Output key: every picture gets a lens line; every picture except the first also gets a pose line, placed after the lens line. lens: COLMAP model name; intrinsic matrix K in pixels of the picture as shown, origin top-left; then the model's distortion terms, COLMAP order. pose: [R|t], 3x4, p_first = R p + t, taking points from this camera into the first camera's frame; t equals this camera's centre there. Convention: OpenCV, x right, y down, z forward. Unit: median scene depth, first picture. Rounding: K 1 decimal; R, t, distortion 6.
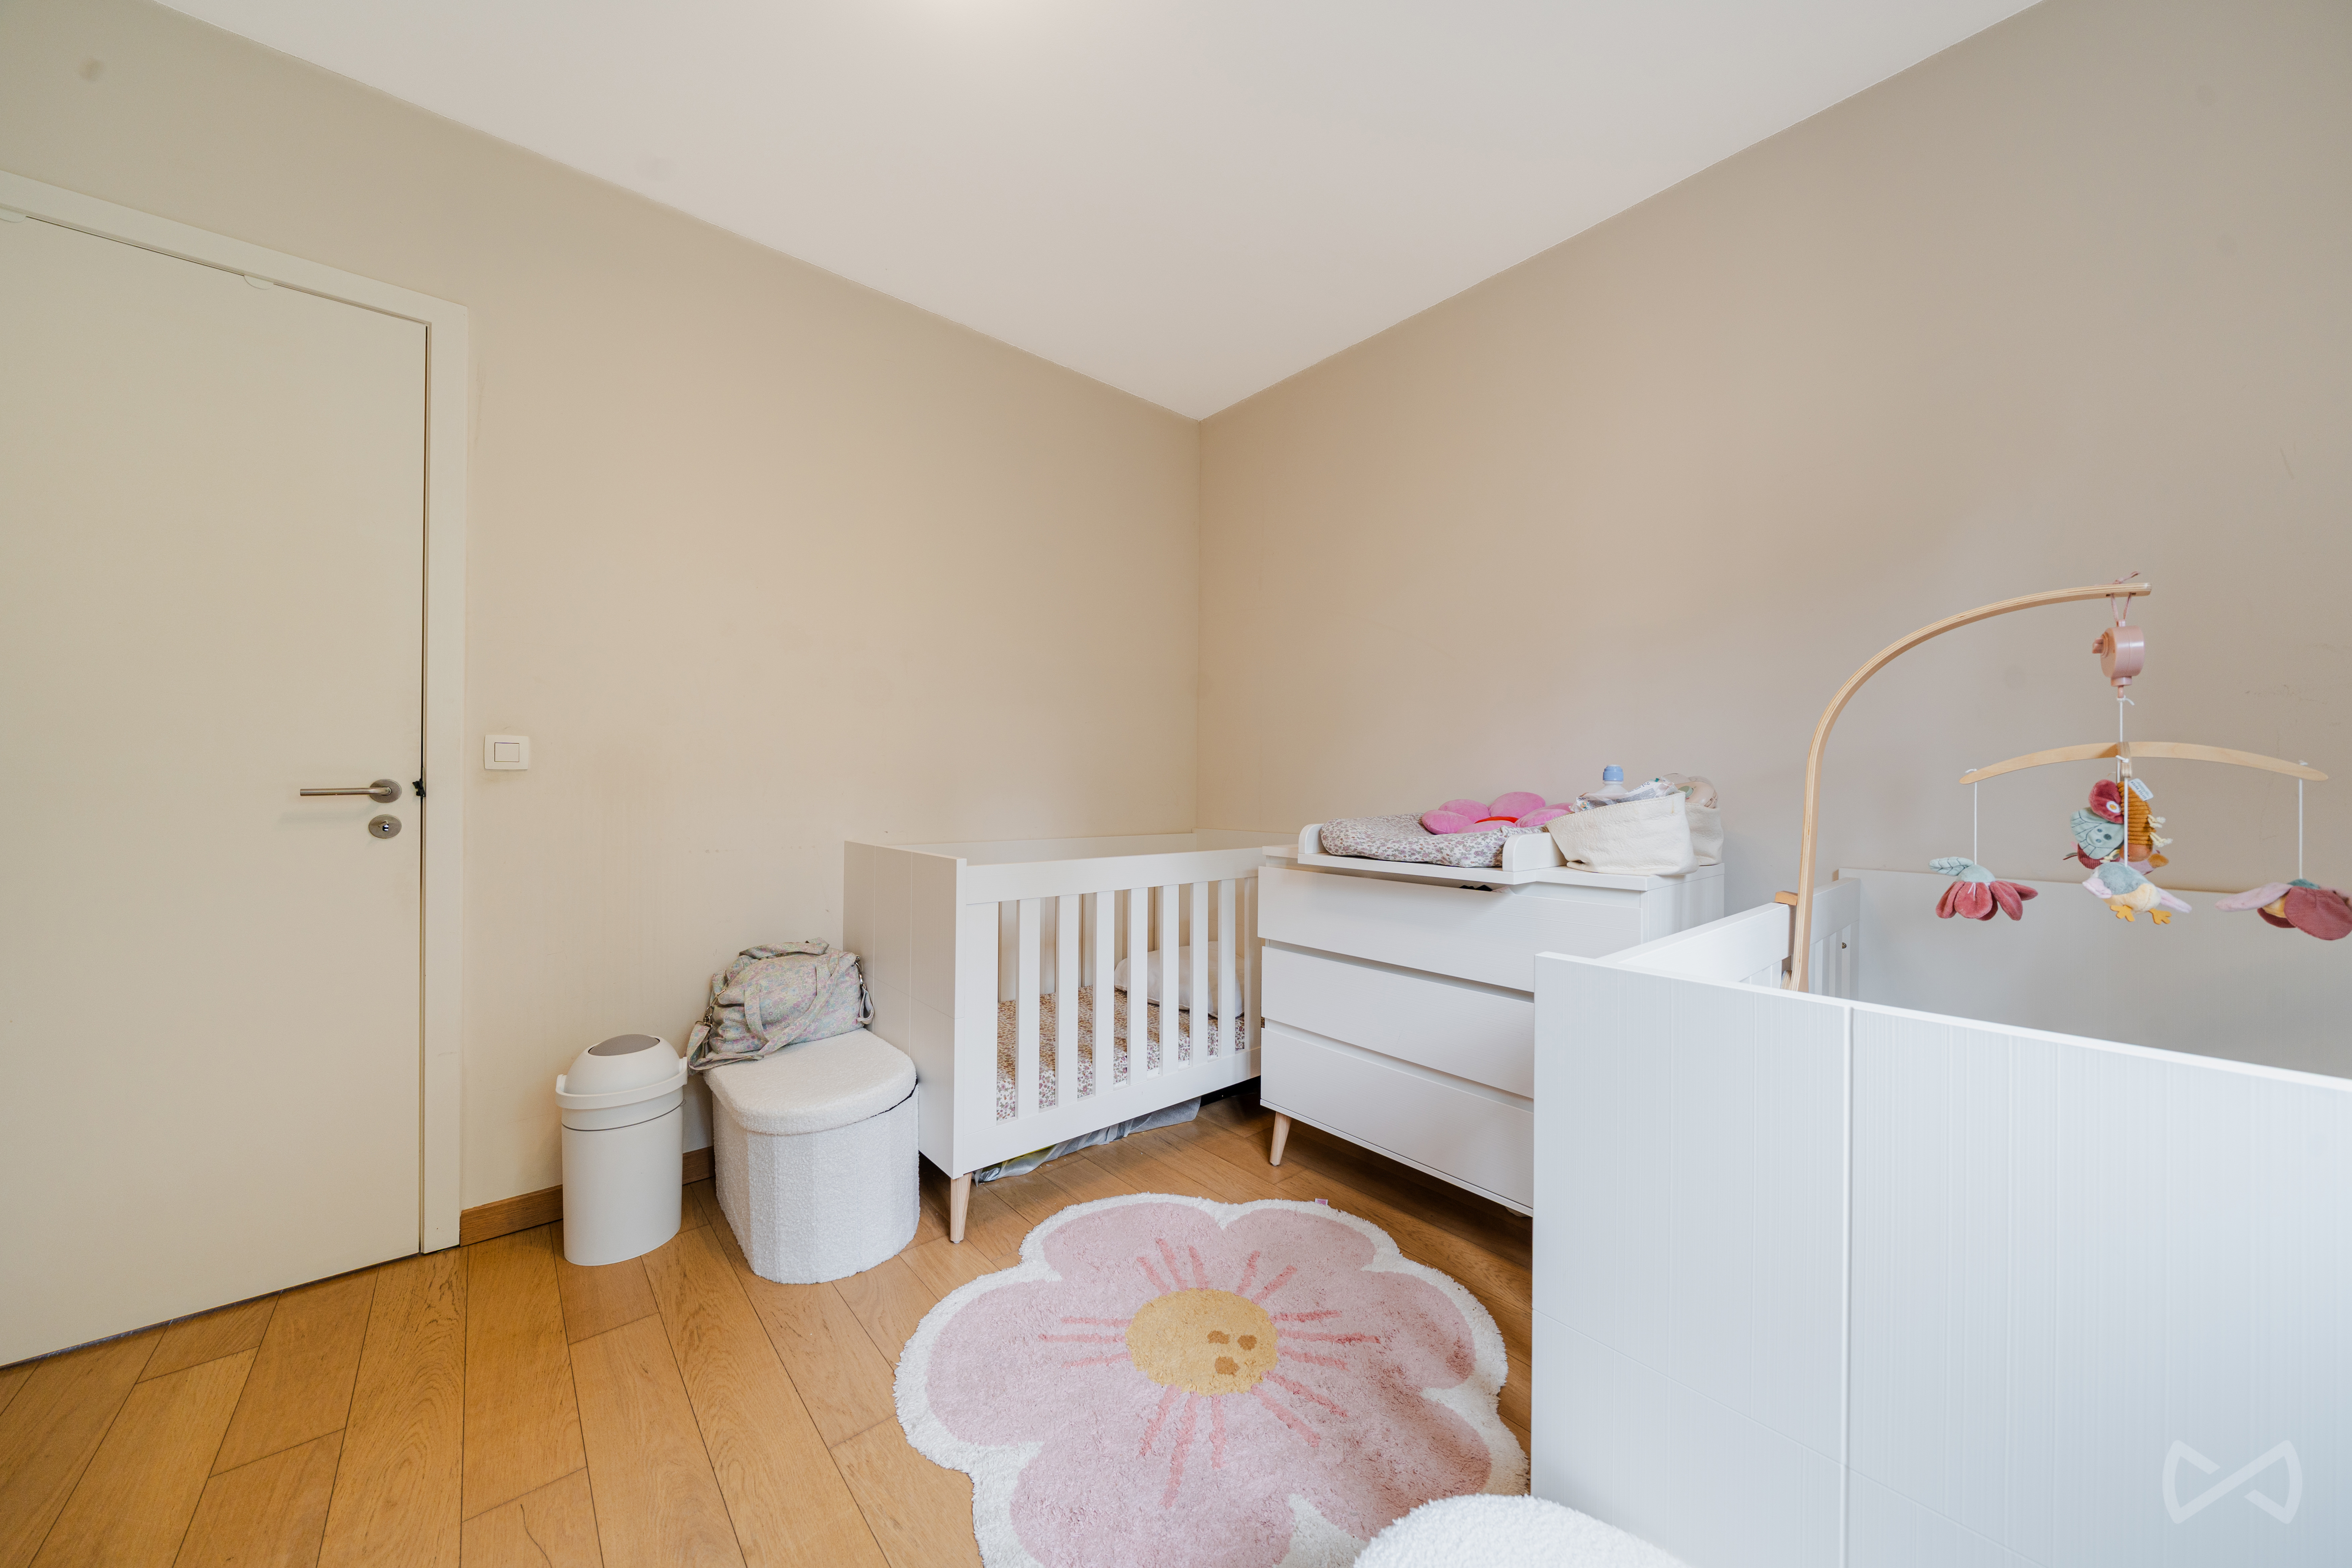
lens RADIAL K [[795.9, 0, 1171.3], [0, 795.9, 779.7], [0, 0, 1]] dist [-0.008141, -0.000260]
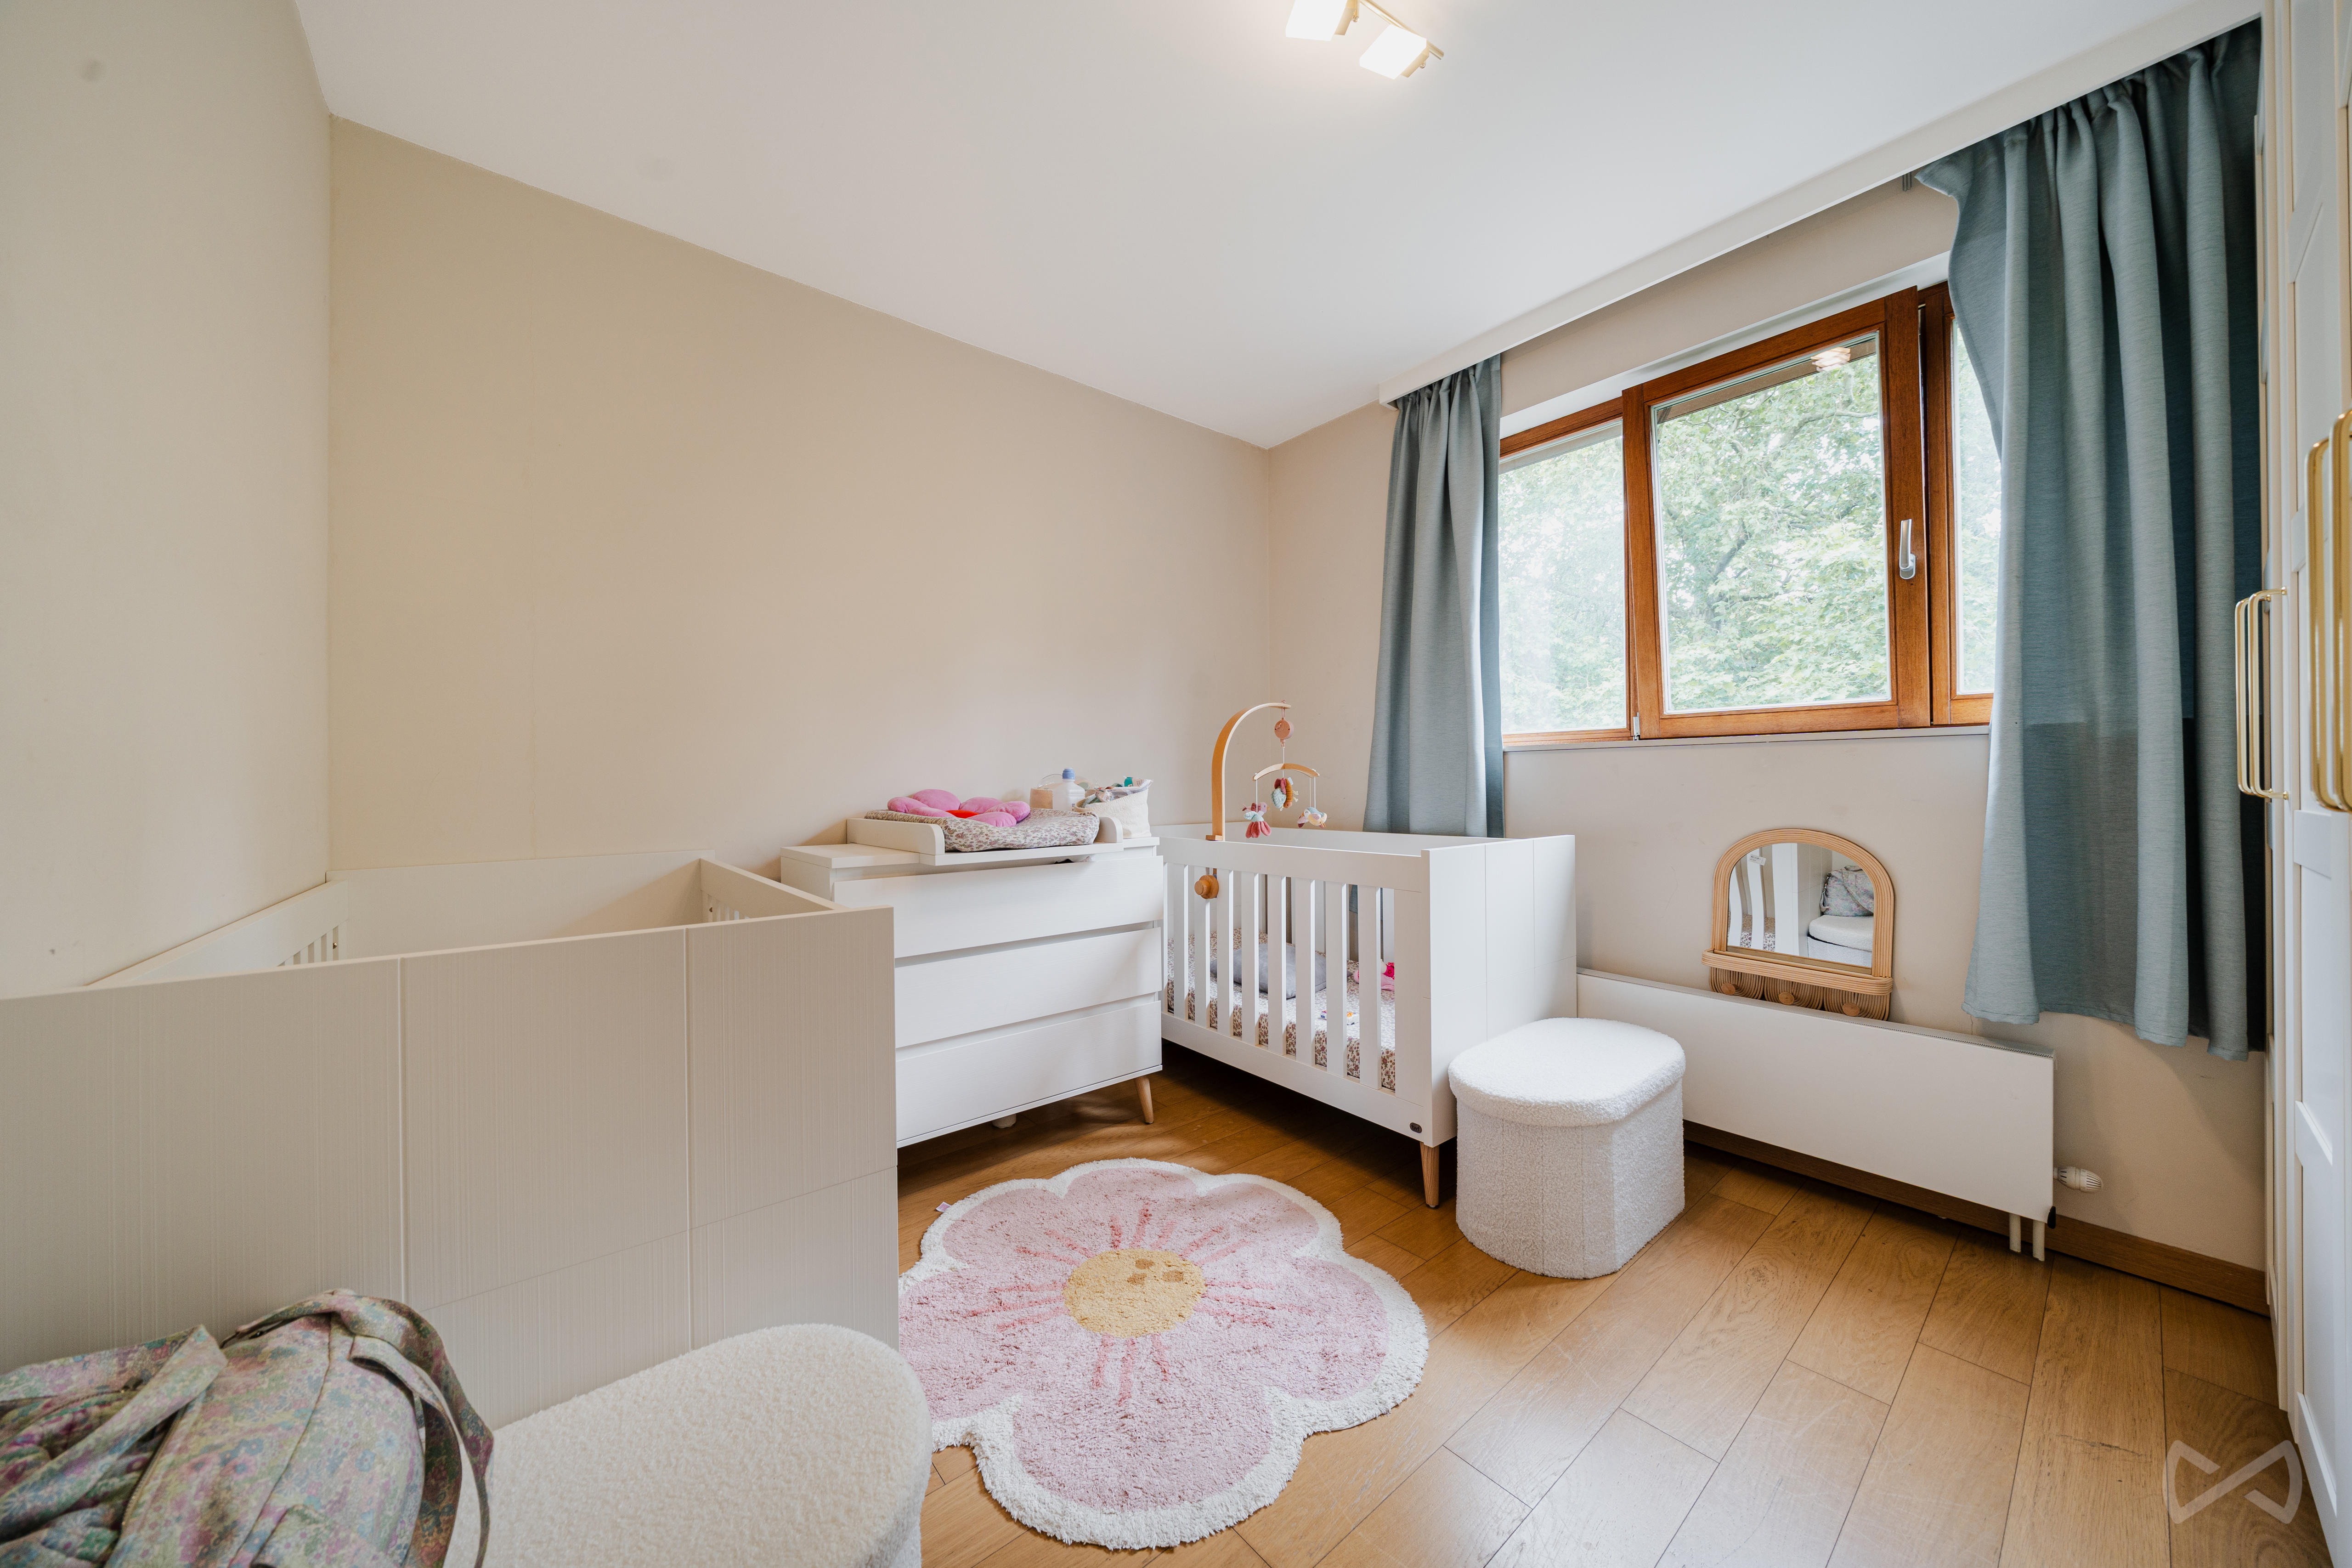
lens RADIAL K [[795.9, 0, 1171.3], [0, 795.9, 779.7], [0, 0, 1]] dist [-0.008141, -0.000260]
pose [[0.033751, -0.008348, 0.999395, -1.028625], [0.007027, 0.999942, 0.008115, -0.007488], [-0.999406, 0.006748, 0.033807, 0.892082]]
